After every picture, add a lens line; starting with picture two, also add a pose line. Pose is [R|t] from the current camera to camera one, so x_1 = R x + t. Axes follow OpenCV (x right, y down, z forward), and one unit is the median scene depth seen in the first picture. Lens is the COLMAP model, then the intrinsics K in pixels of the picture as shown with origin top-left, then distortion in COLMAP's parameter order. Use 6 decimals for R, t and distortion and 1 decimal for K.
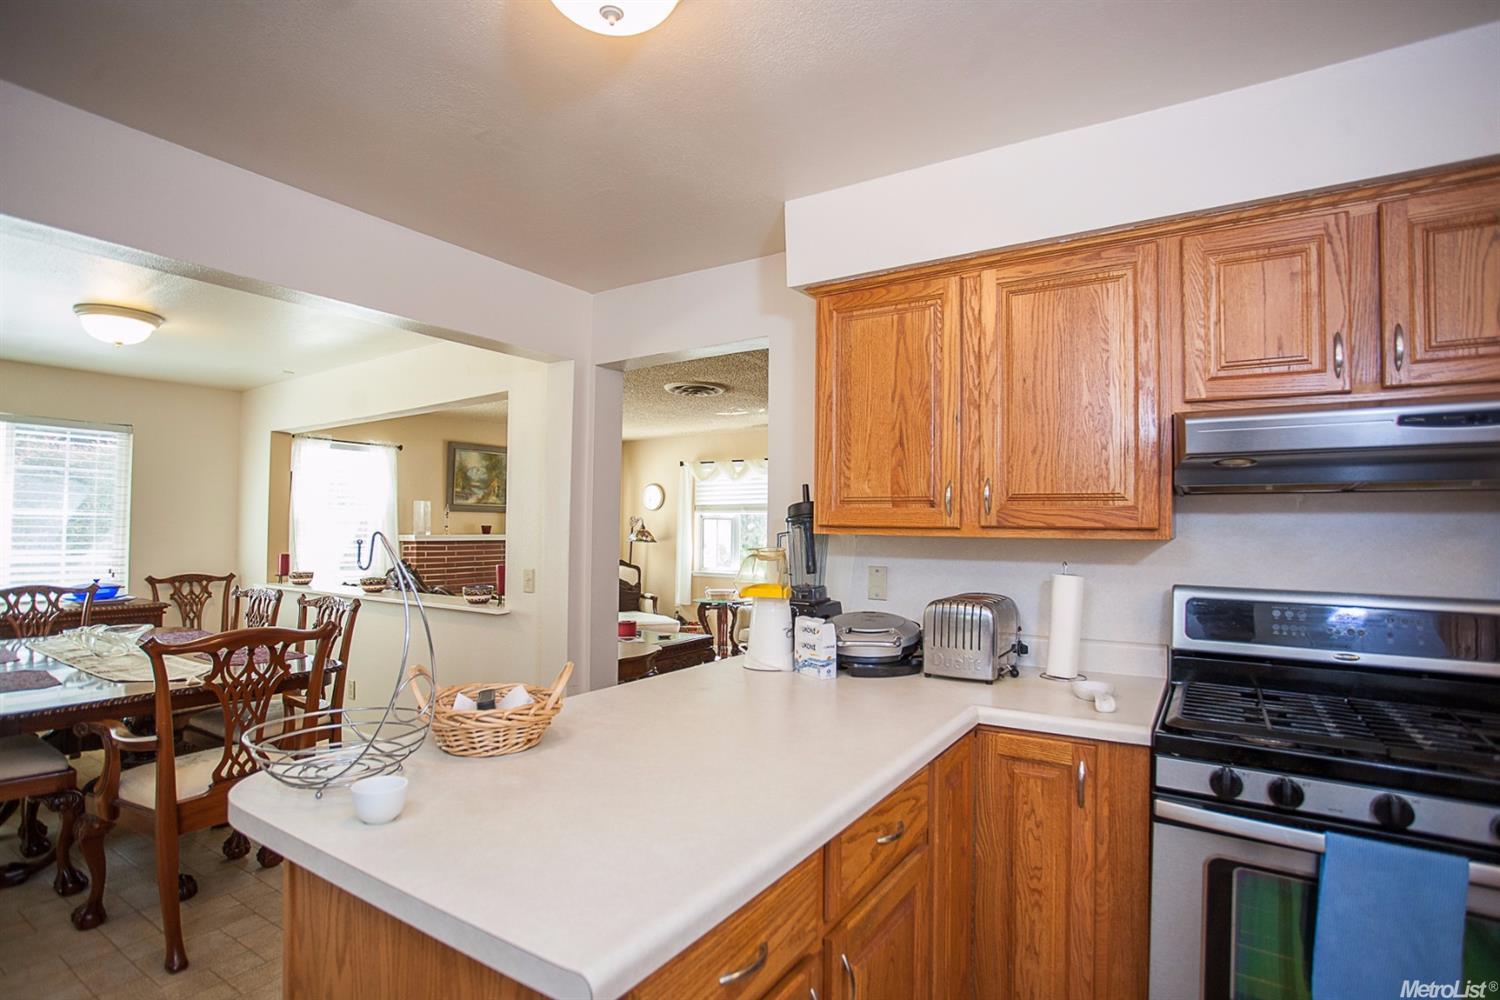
lens RADIAL K [[747.6, 0, 740.2], [0, 747.6, 509.0], [0, 0, 1]] dist [-0.022630, 0.000621]
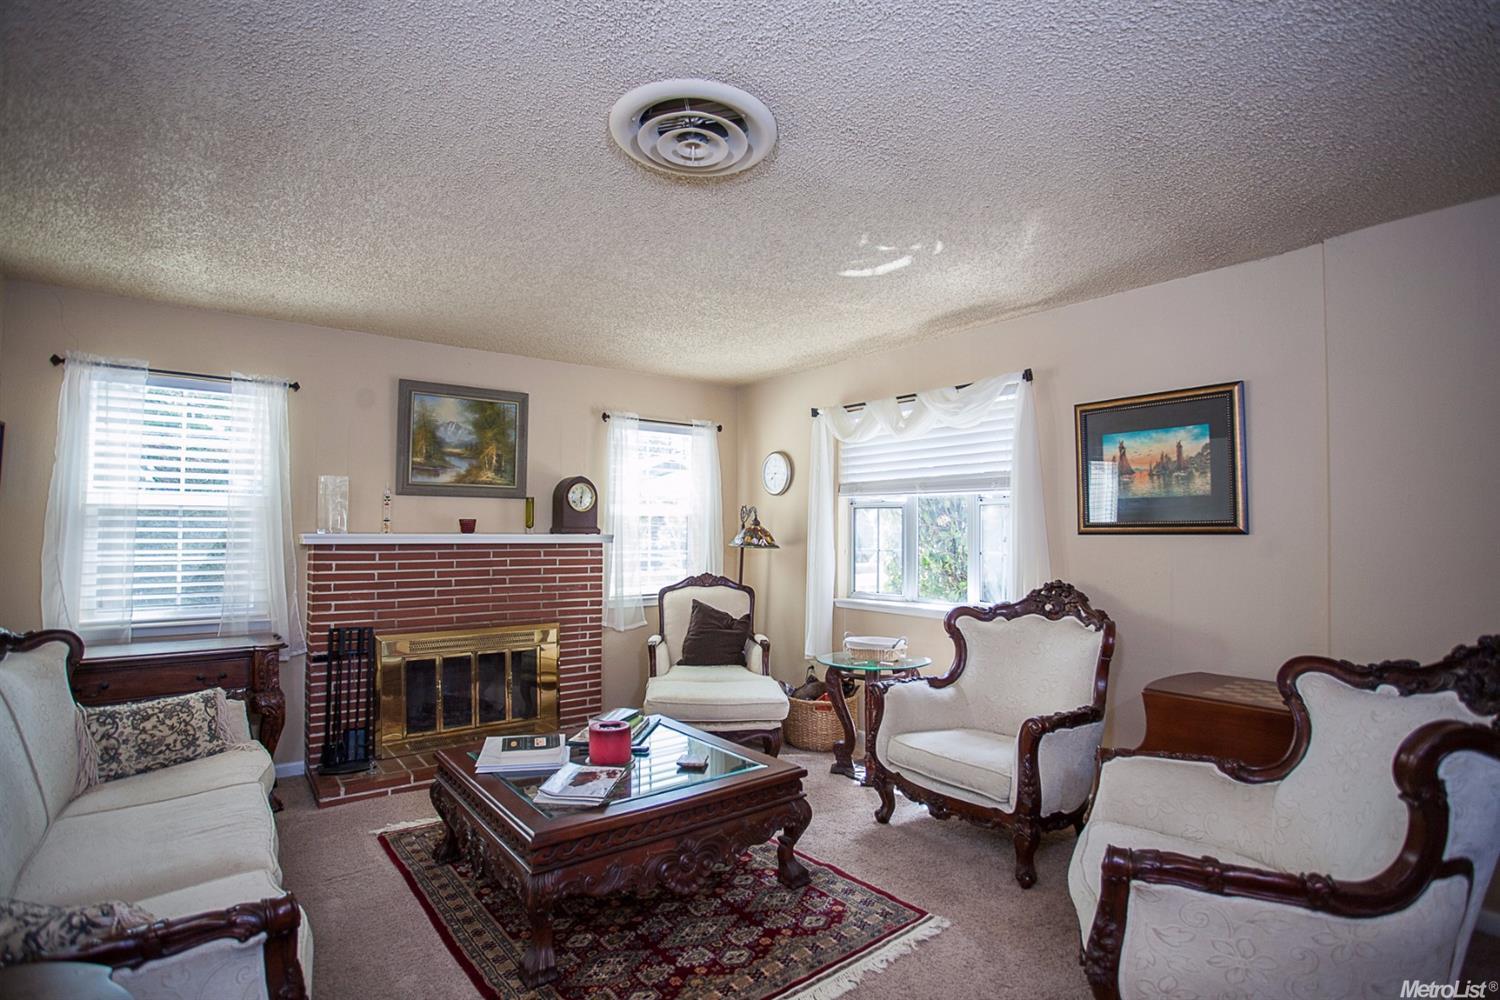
lens RADIAL K [[747.6, 0, 740.2], [0, 747.6, 509.0], [0, 0, 1]] dist [-0.022630, 0.000621]
pose [[0.942579, -0.008471, -0.333875, 0.059729], [0.007928, 0.999964, -0.002988, 0.015802], [0.333888, 0.000170, 0.942613, 0.452214]]
